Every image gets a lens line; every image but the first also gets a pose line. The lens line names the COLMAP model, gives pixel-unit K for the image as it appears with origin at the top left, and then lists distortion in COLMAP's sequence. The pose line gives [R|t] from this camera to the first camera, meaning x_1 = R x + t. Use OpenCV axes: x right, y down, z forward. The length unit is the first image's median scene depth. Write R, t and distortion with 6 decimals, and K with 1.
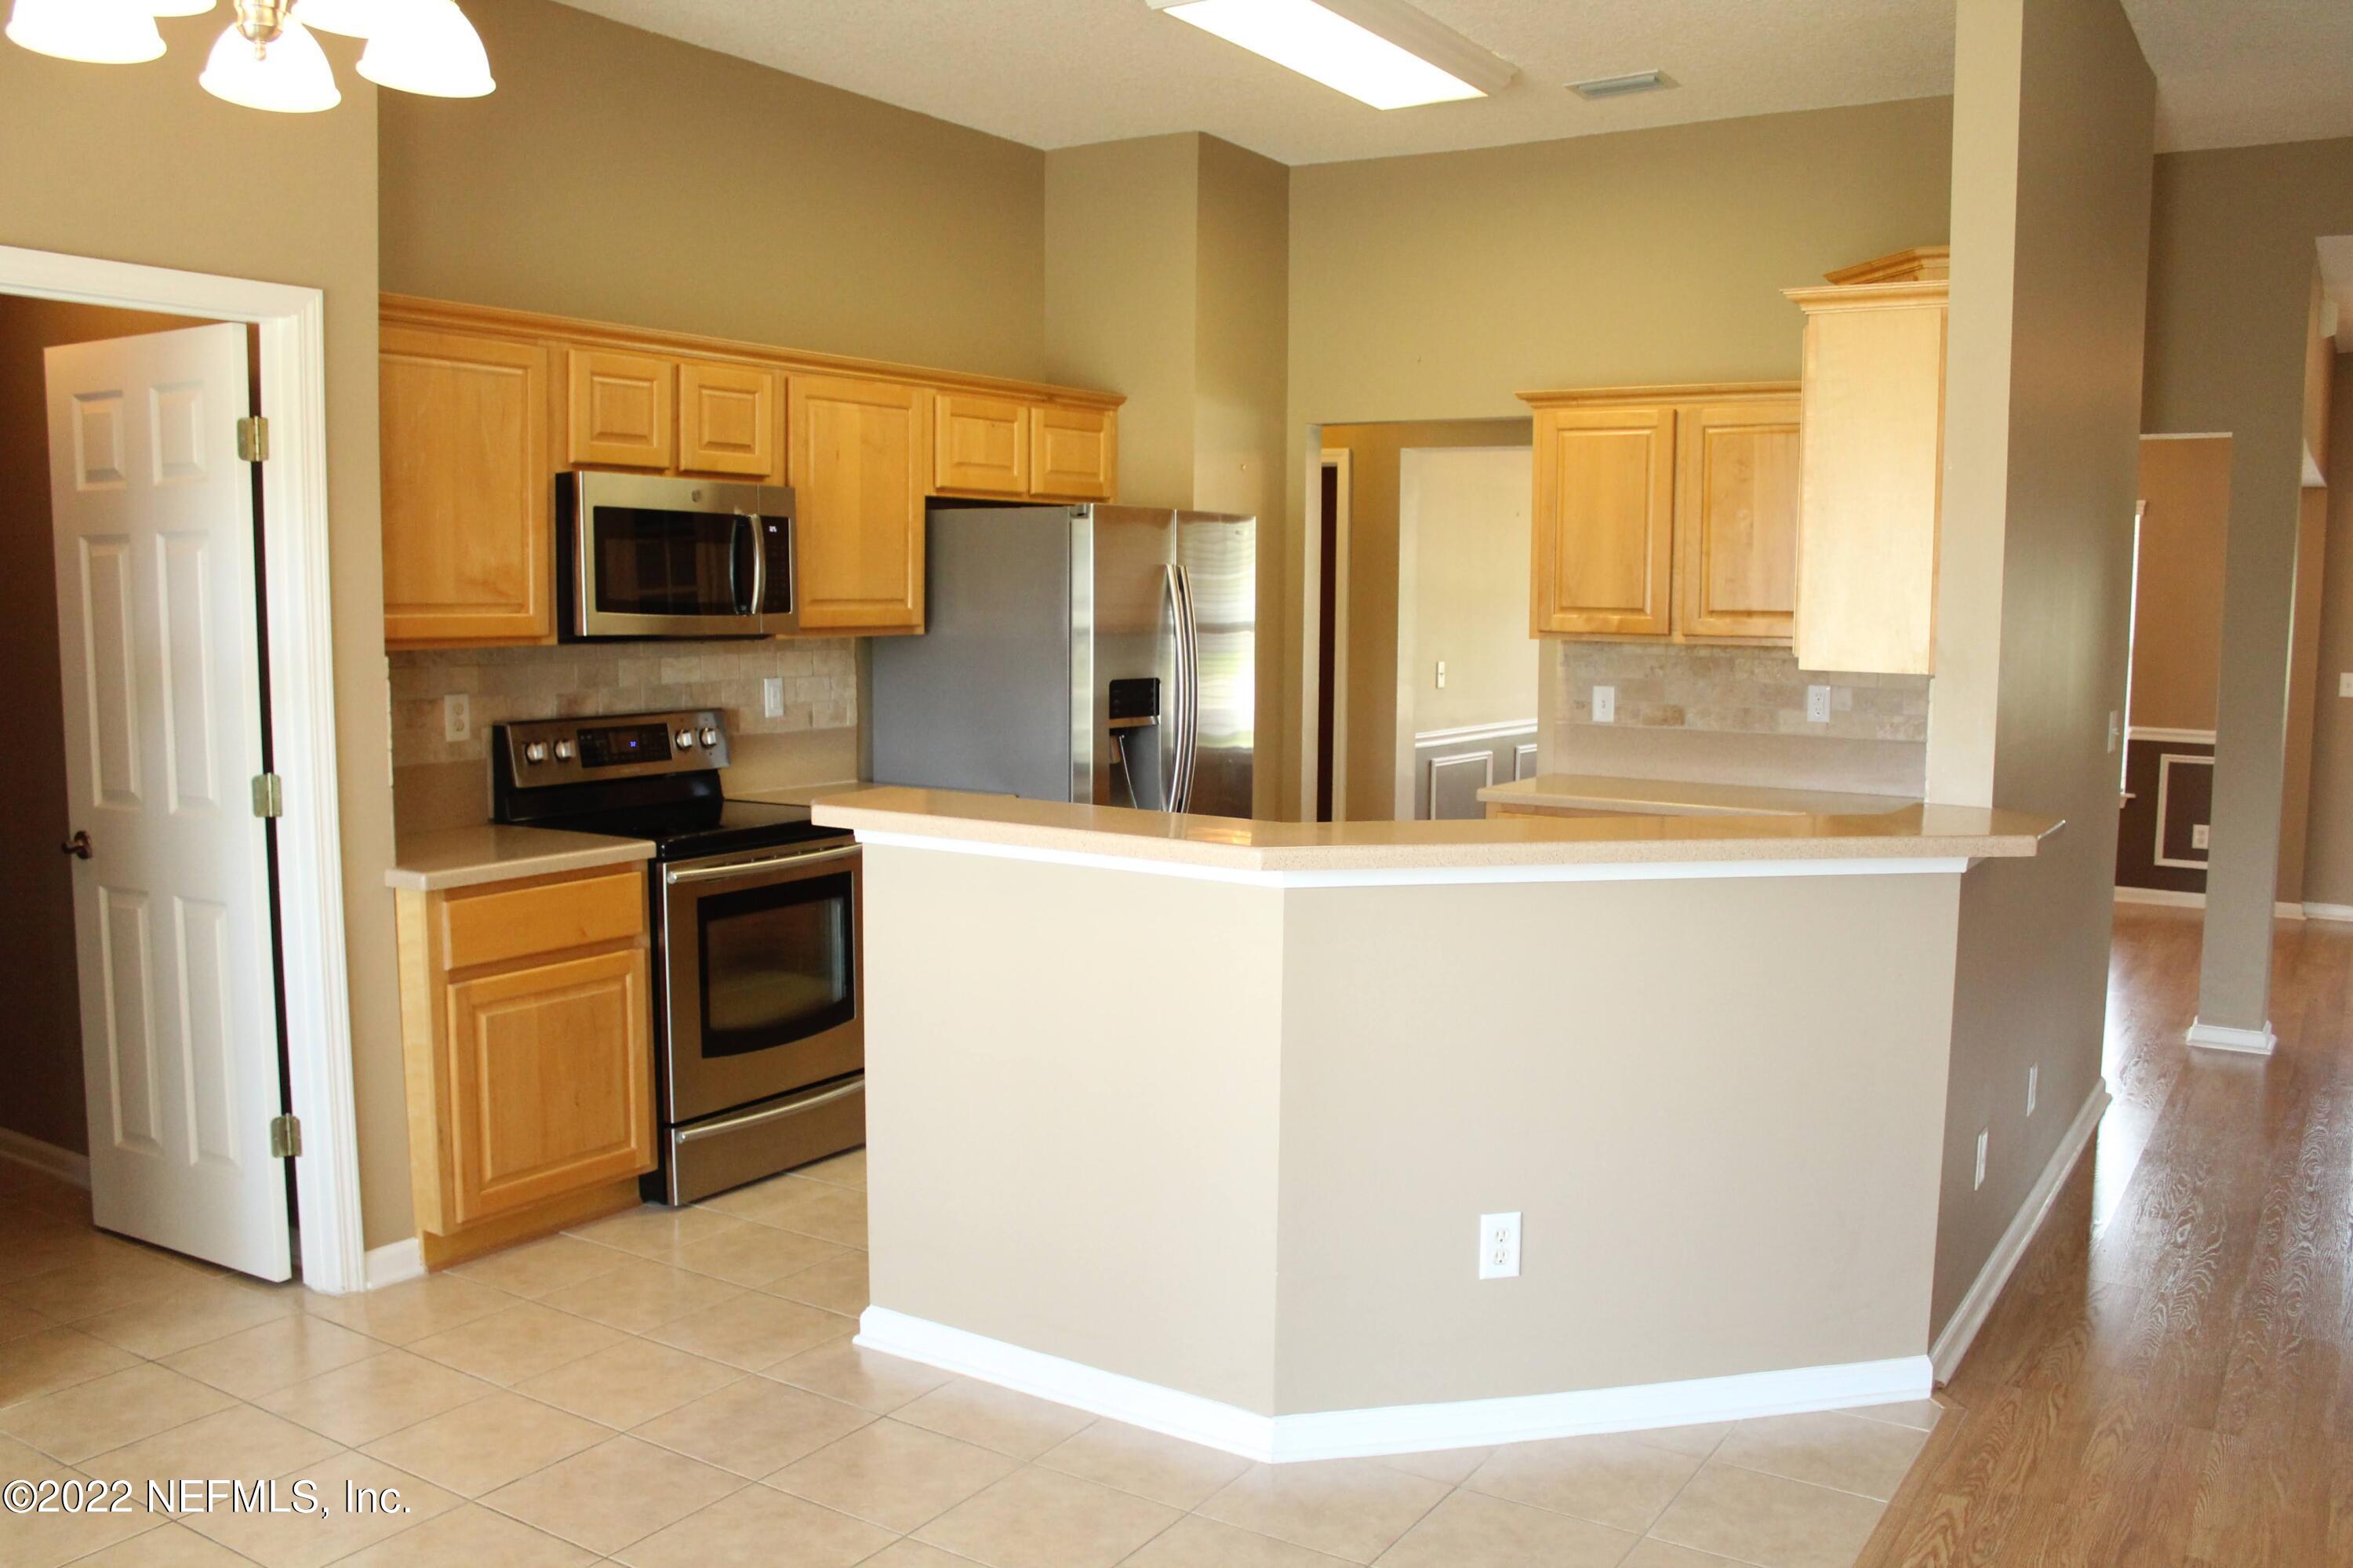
lens RADIAL K [[1962.3, 0, 1179.9], [0, 1962.3, 781.8], [0, 0, 1]] dist [-0.134091, 0.087490]
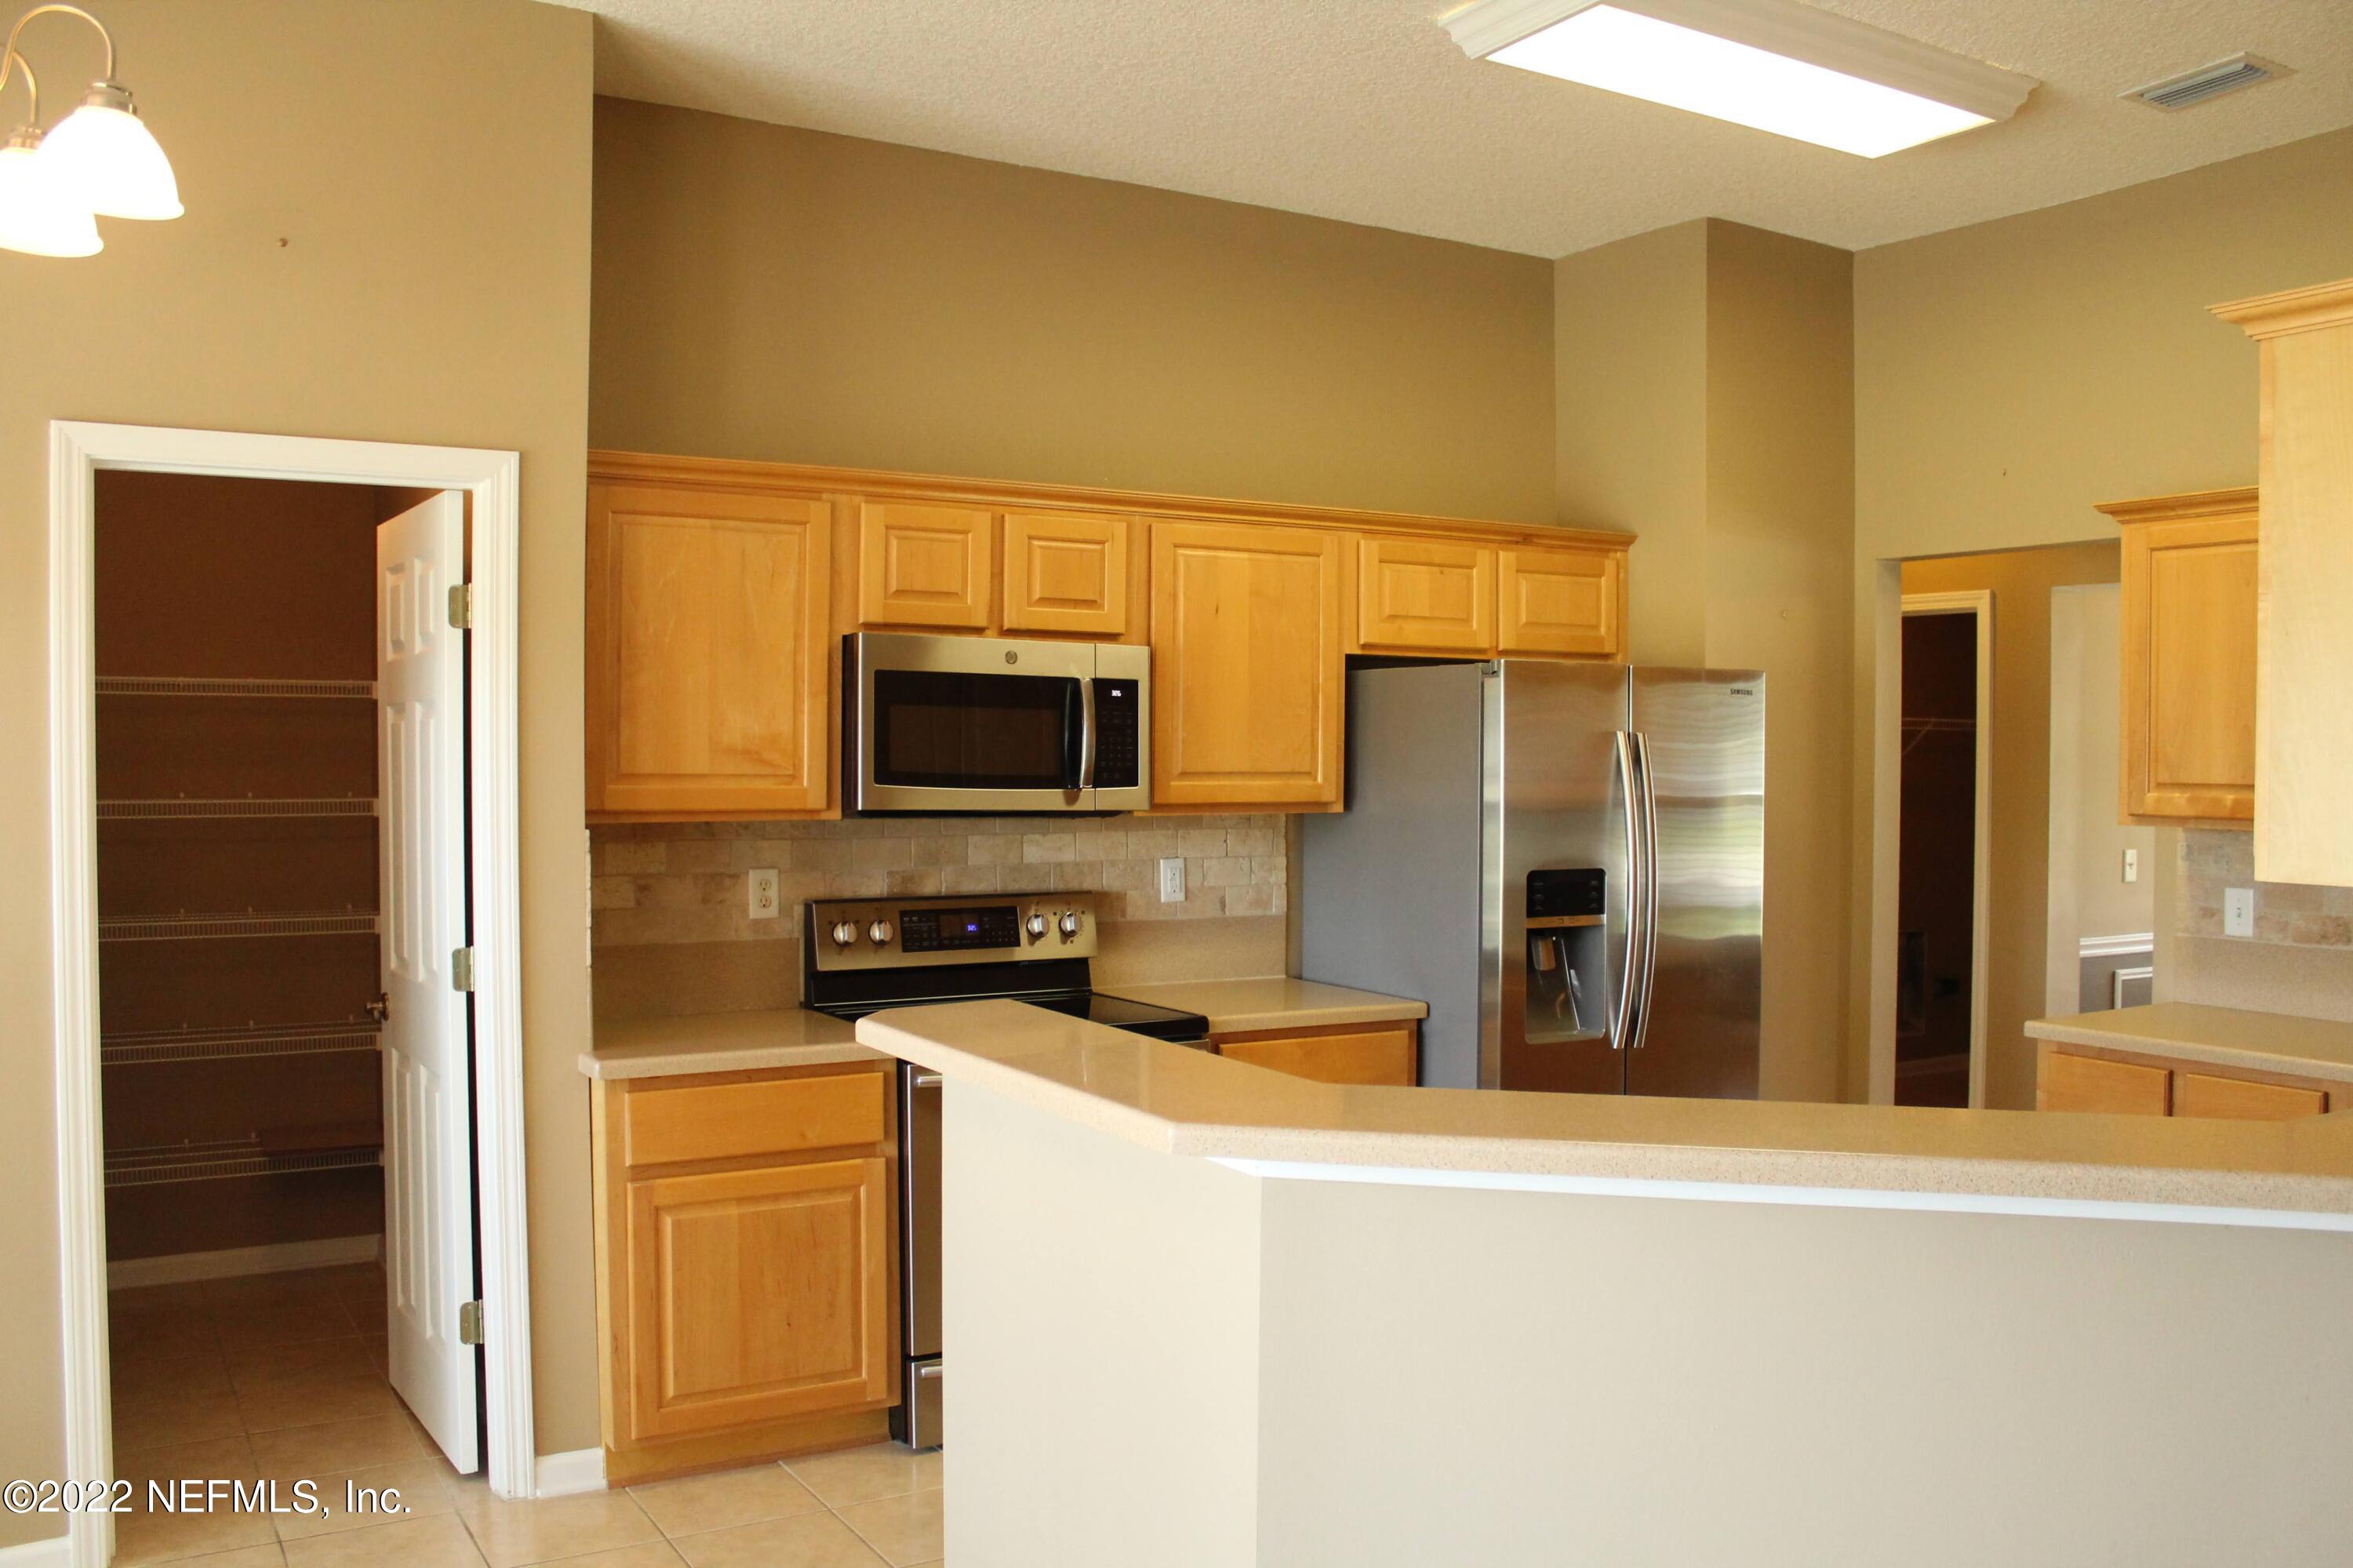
lens RADIAL K [[1962.3, 0, 1172.0], [0, 1962.3, 795.7], [0, 0, 1]] dist [-0.134091, 0.087490]
pose [[0.897792, 0.006239, -0.440375, 0.198103], [-0.041313, 0.996684, -0.070103, -0.019428], [0.438477, 0.081131, 0.895073, 0.195337]]
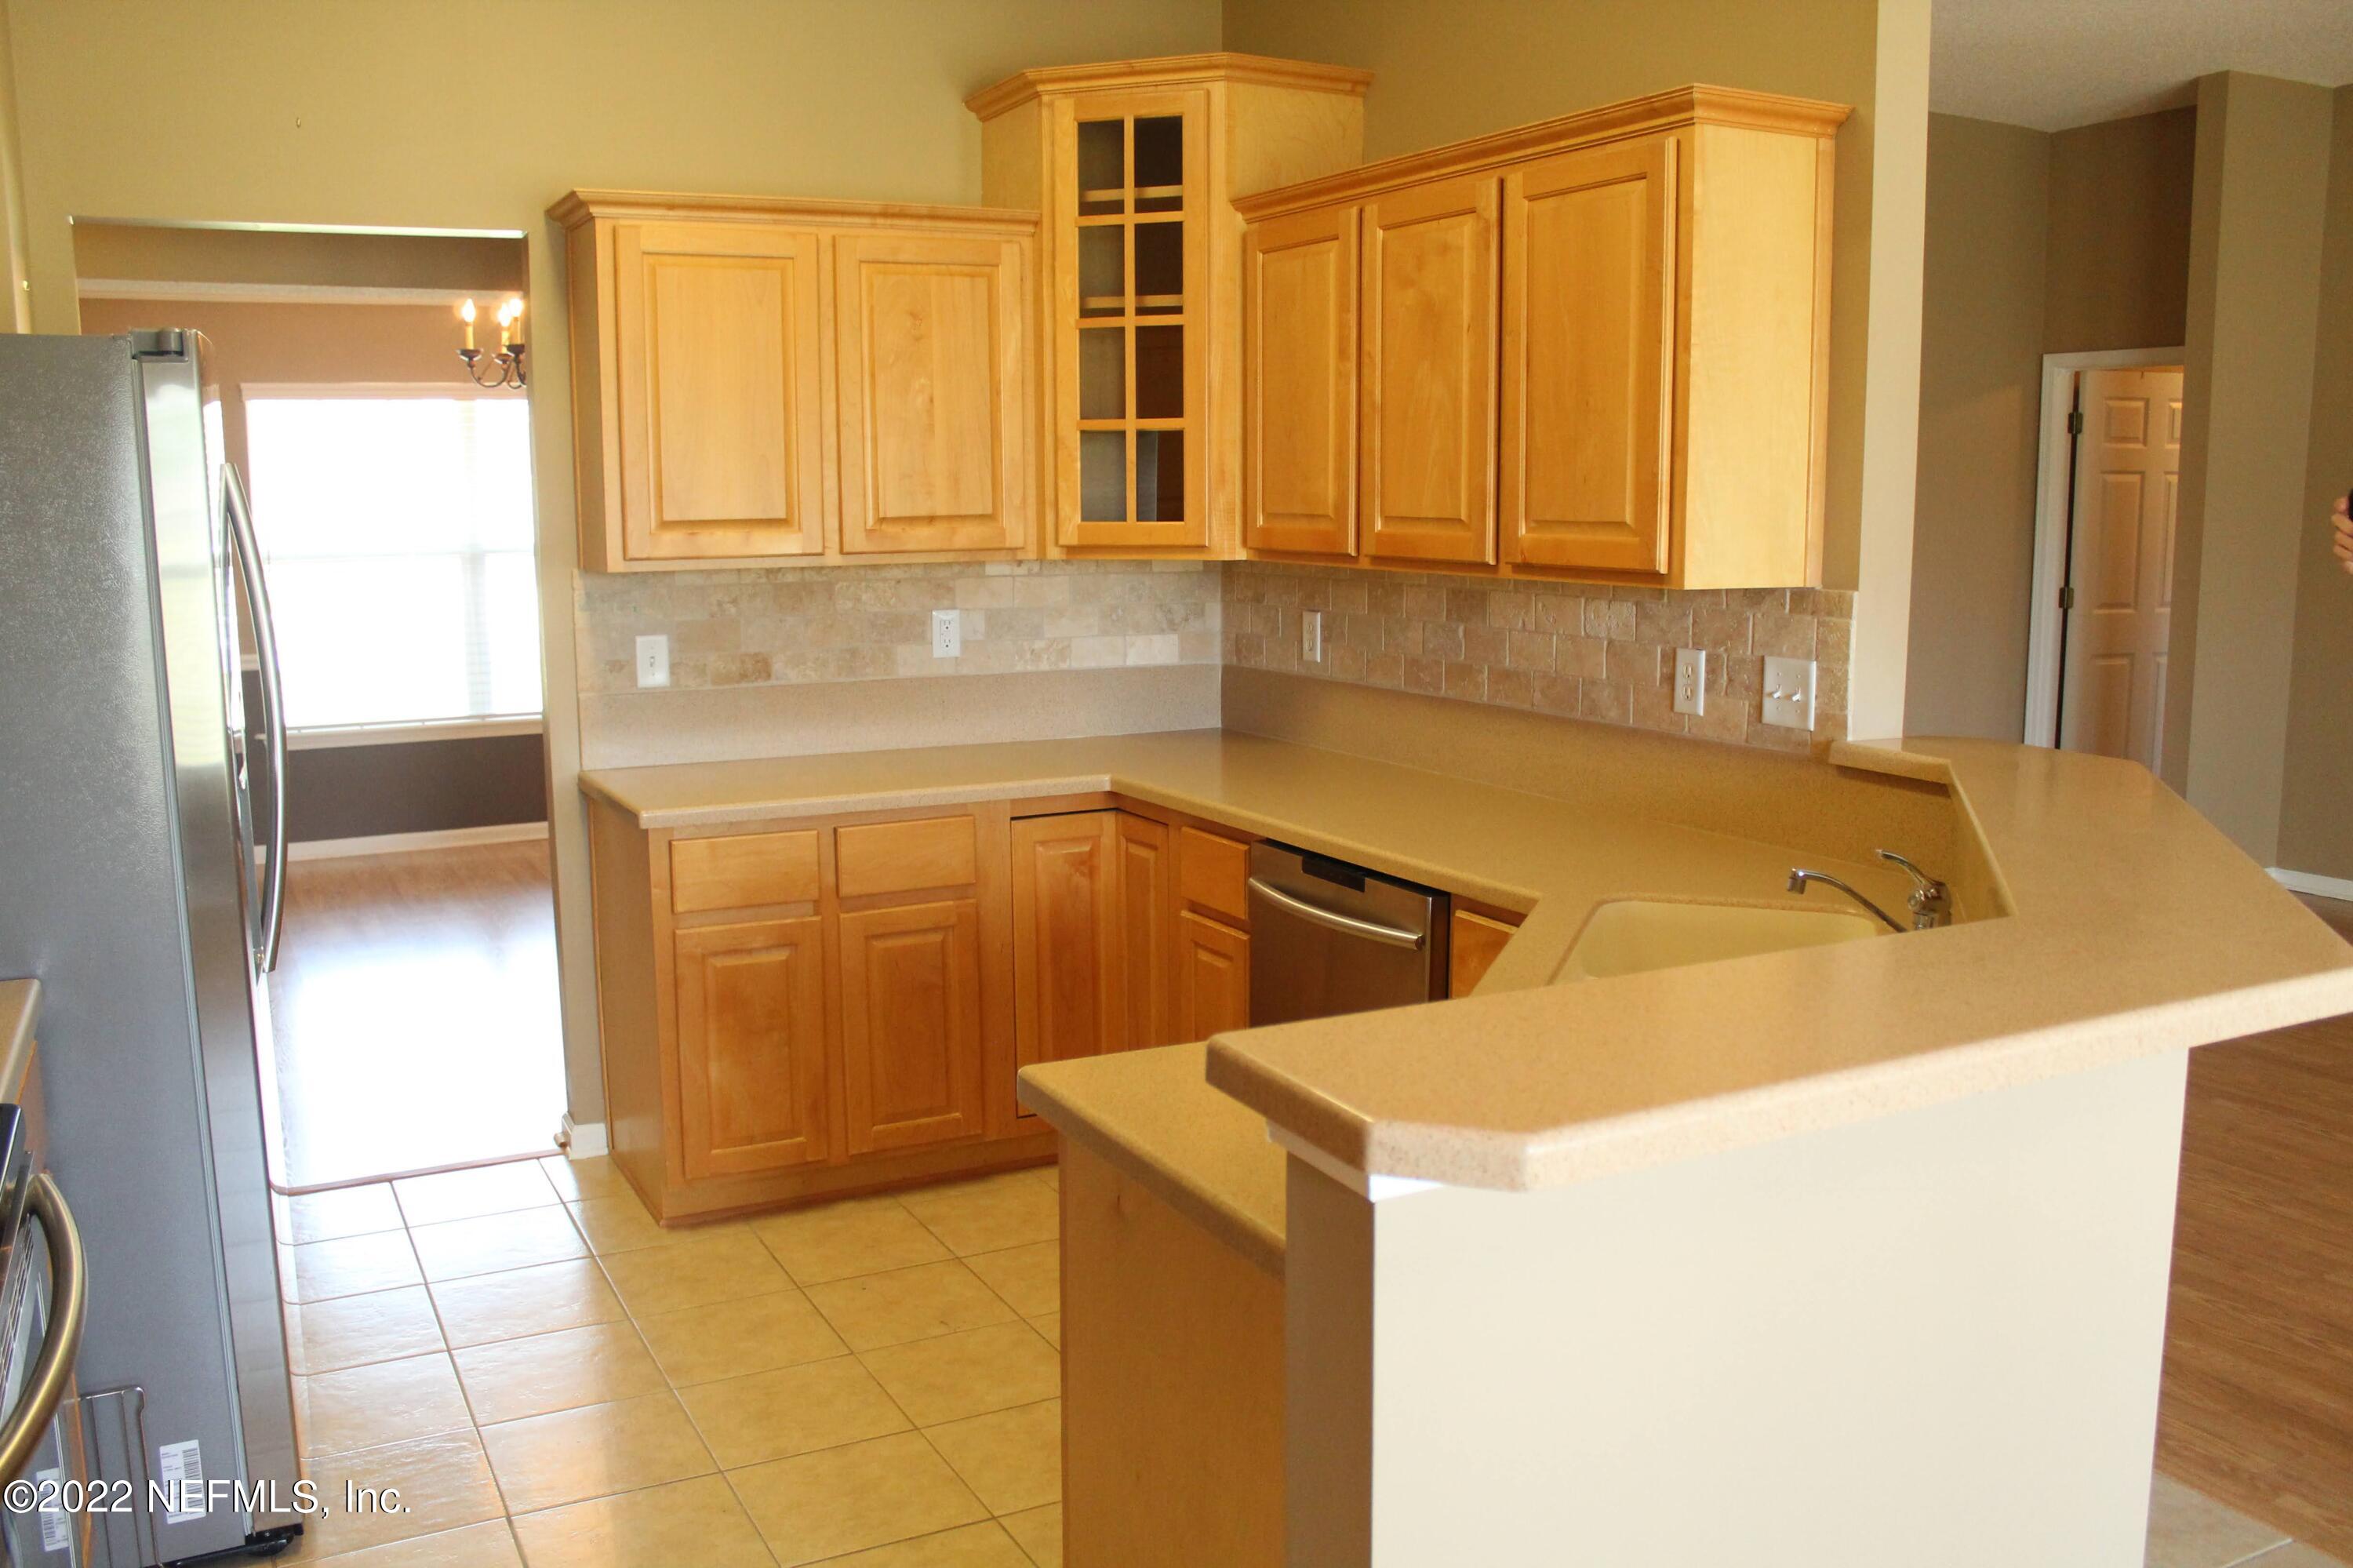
lens RADIAL K [[1962.3, 0, 1174.4], [0, 1962.3, 781.5], [0, 0, 1]] dist [-0.134091, 0.087490]
pose [[0.502446, -0.142713, 0.852749, -0.330279], [0.097381, 0.989349, 0.108196, -0.063298], [-0.859107, 0.028679, 0.510992, 0.572609]]
